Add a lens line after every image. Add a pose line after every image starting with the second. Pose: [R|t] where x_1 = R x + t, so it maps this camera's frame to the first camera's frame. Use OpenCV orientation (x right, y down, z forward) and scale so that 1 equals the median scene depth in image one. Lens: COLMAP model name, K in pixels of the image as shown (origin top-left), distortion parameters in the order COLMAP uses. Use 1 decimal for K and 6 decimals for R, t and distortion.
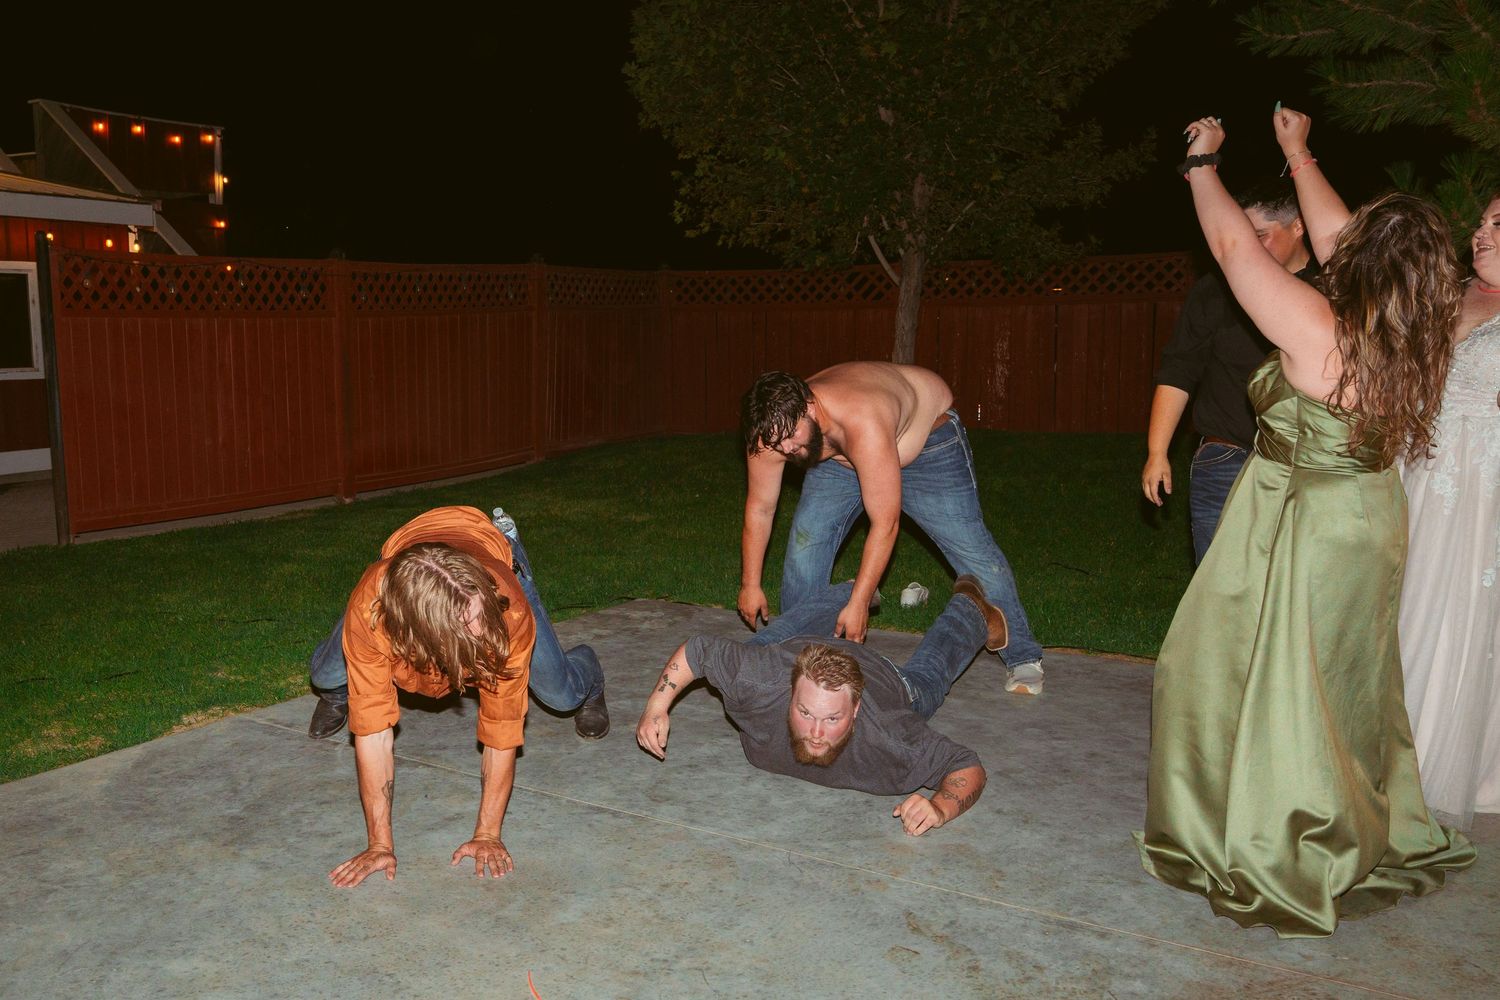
lens RADIAL K [[1388.1, 0, 525.2], [0, 1388.1, 517.1], [0, 0, 1]] dist [0.003422, -0.013614]
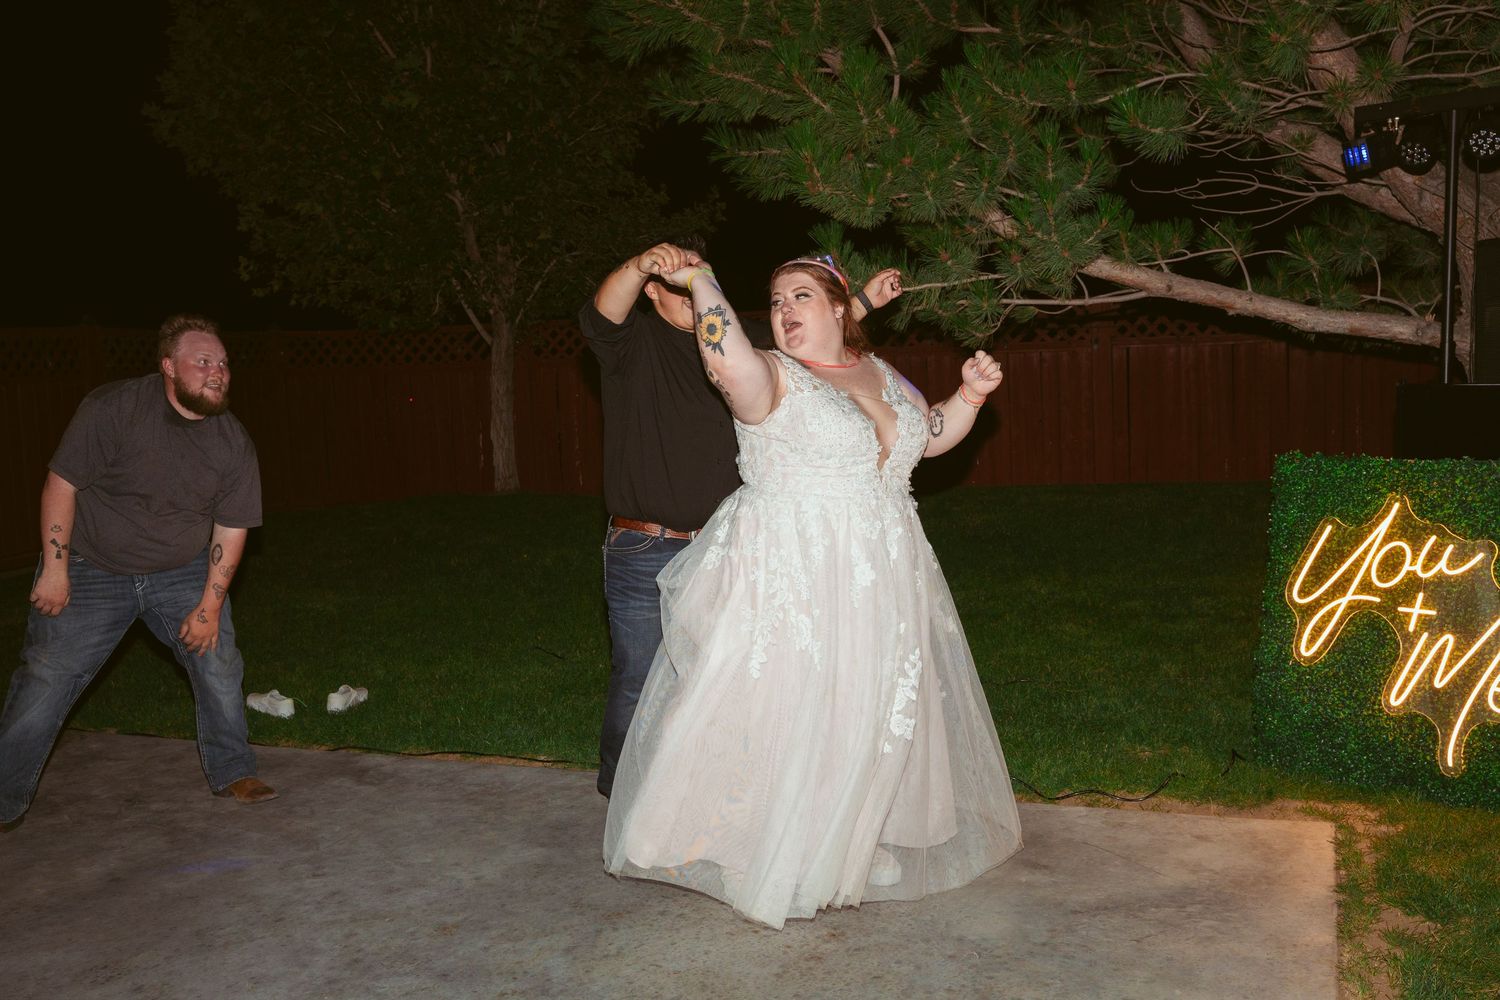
lens RADIAL K [[1455.7, 0, 740.9], [0, 1455.7, 535.0], [0, 0, 1]] dist [0.003888, -0.001685]
pose [[0.957719, -0.048528, 0.283584, 0.149093], [0.056650, 0.998184, -0.020506, -0.009396], [-0.282074, 0.035704, 0.958728, 0.006403]]
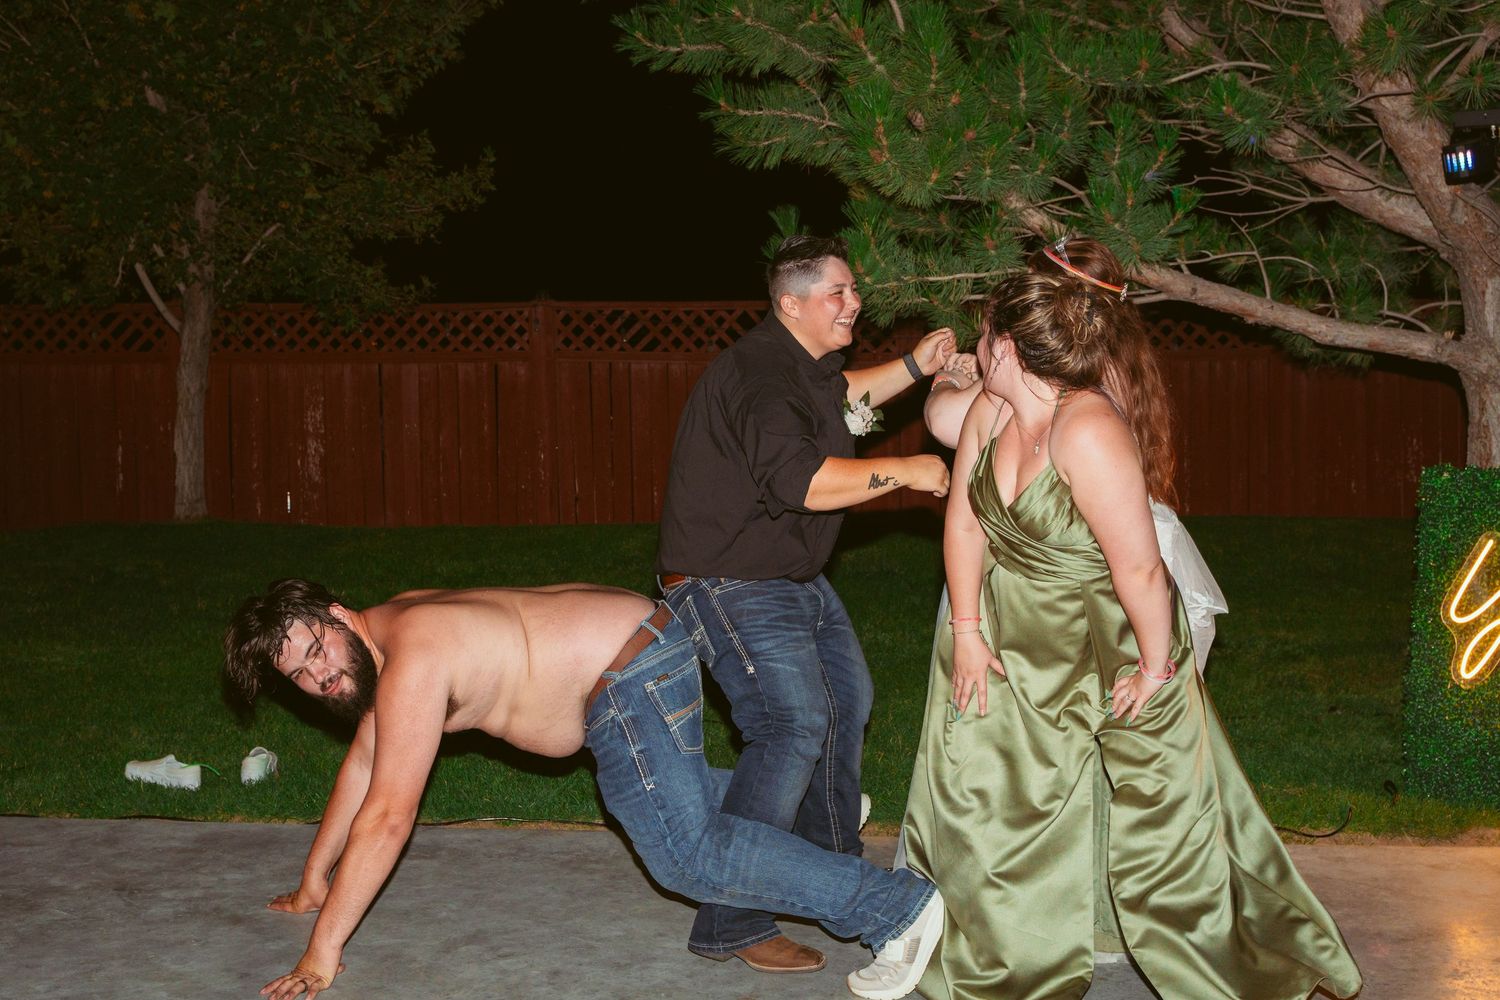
lens RADIAL K [[1822.5, 0, 708.1], [0, 1822.5, 498.9], [0, 0, 1]] dist [0.011113, -0.004968]
pose [[0.845462, -0.018585, 0.533713, -0.011187], [0.059185, 0.996499, -0.059055, -0.005902], [-0.530746, 0.081517, 0.843601, 0.046817]]
